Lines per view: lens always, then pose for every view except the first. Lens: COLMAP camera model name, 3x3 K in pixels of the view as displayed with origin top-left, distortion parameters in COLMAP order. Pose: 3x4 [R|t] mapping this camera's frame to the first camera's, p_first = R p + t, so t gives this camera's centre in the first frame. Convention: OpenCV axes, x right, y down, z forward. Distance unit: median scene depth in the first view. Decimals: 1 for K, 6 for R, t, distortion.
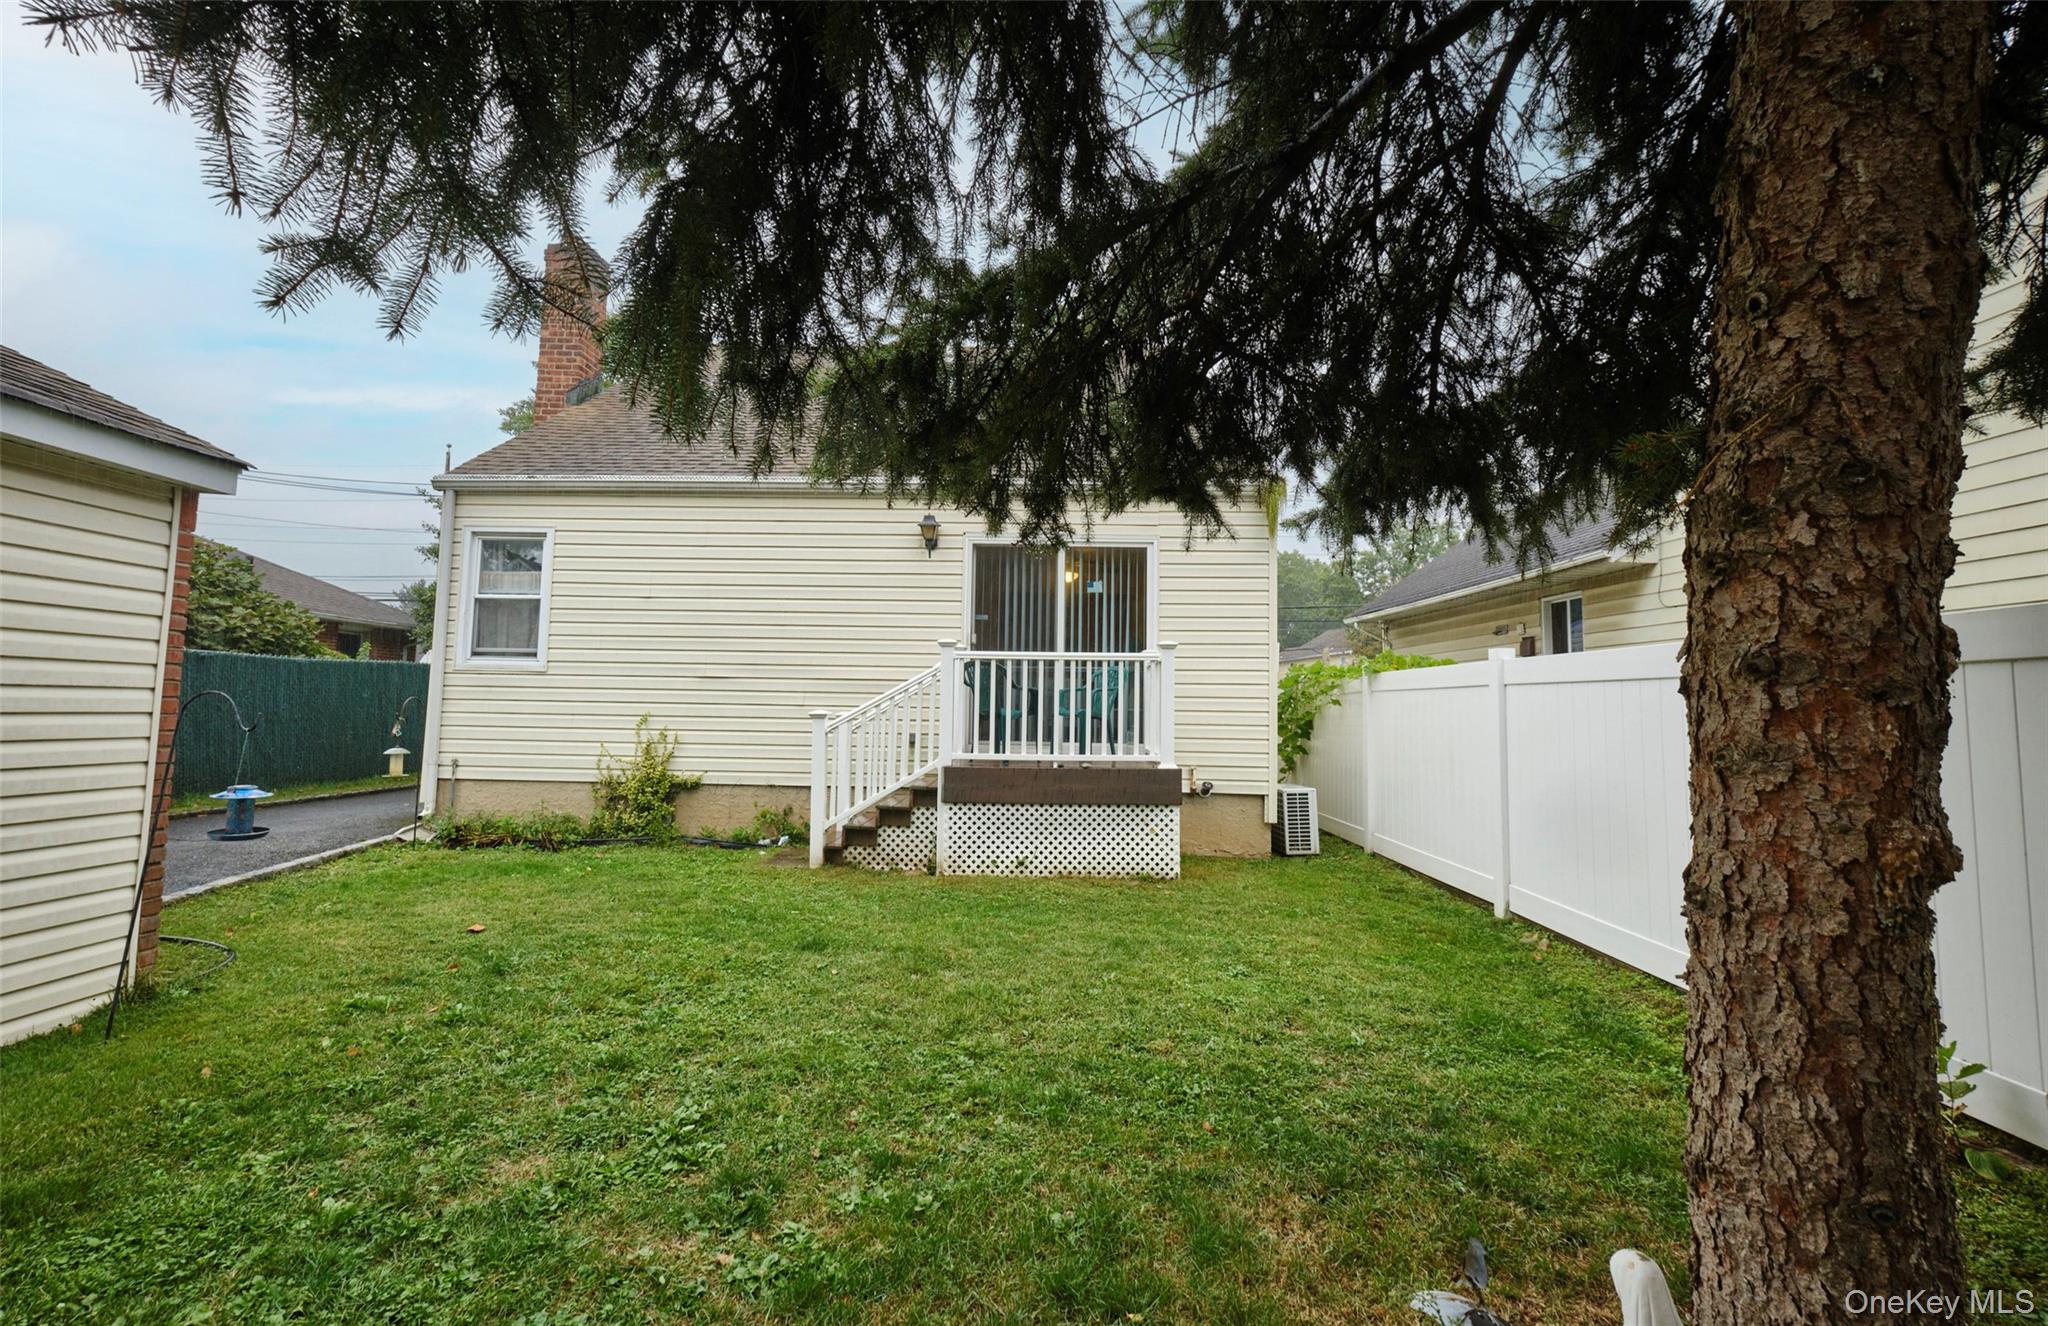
lens RADIAL K [[846.7, 0, 1025.5], [0, 846.7, 600.4], [0, 0, 1]] dist [-0.011060, -0.000393]
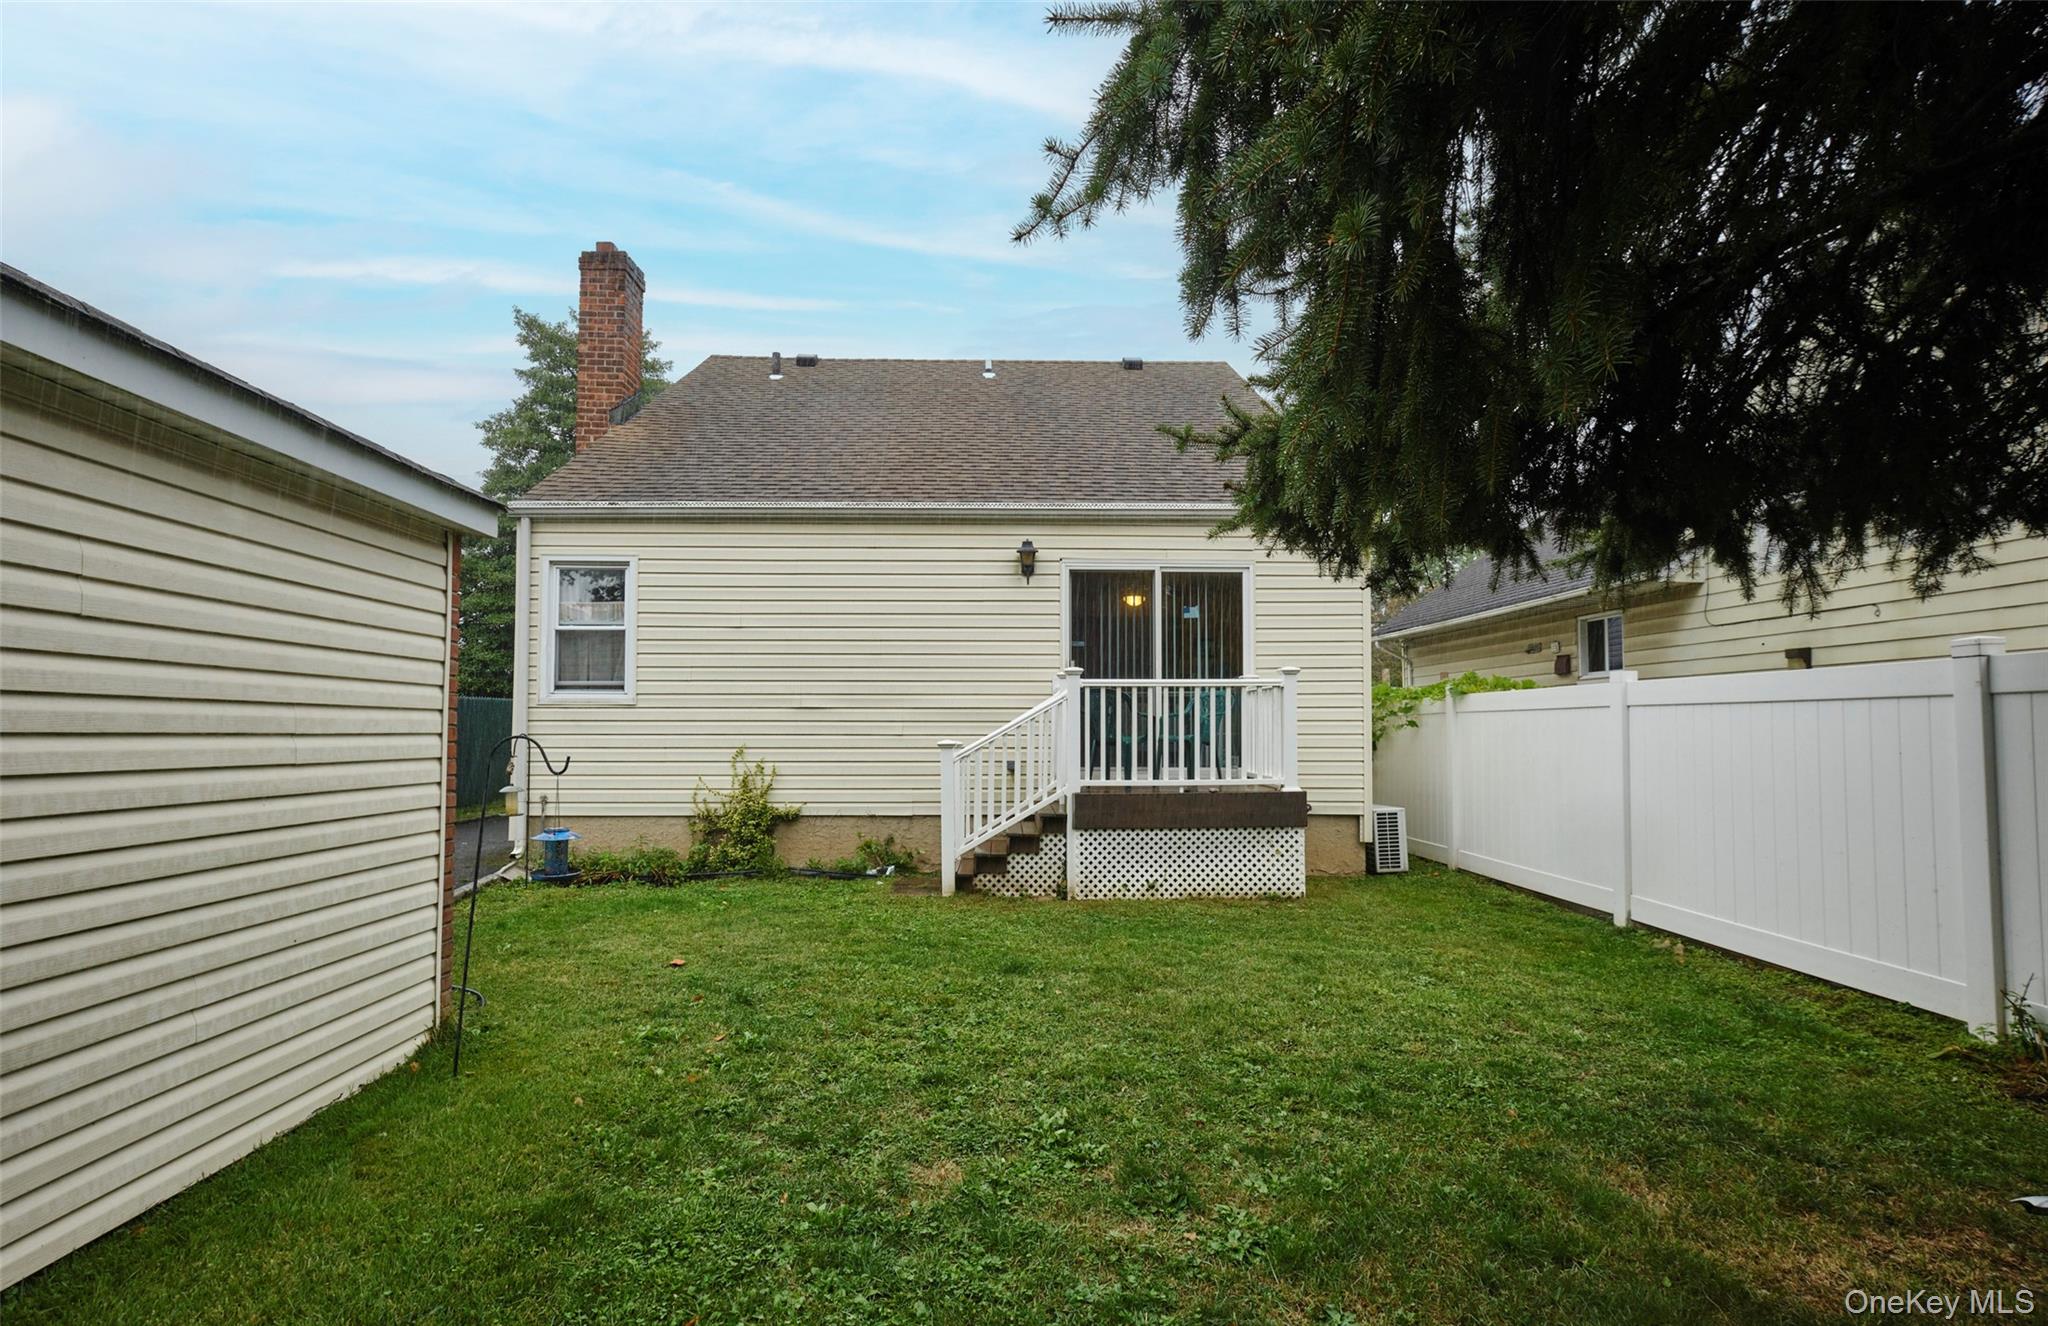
lens RADIAL K [[881.2, 0, 1024.0], [0, 881.2, 663.0], [0, 0, 1]] dist [-0.009853, -0.000716]
pose [[0.998888, -0.011728, 0.045654, -0.202897], [0.009413, 0.998674, 0.050607, -0.013475], [-0.046187, -0.050121, 0.997675, -0.038877]]
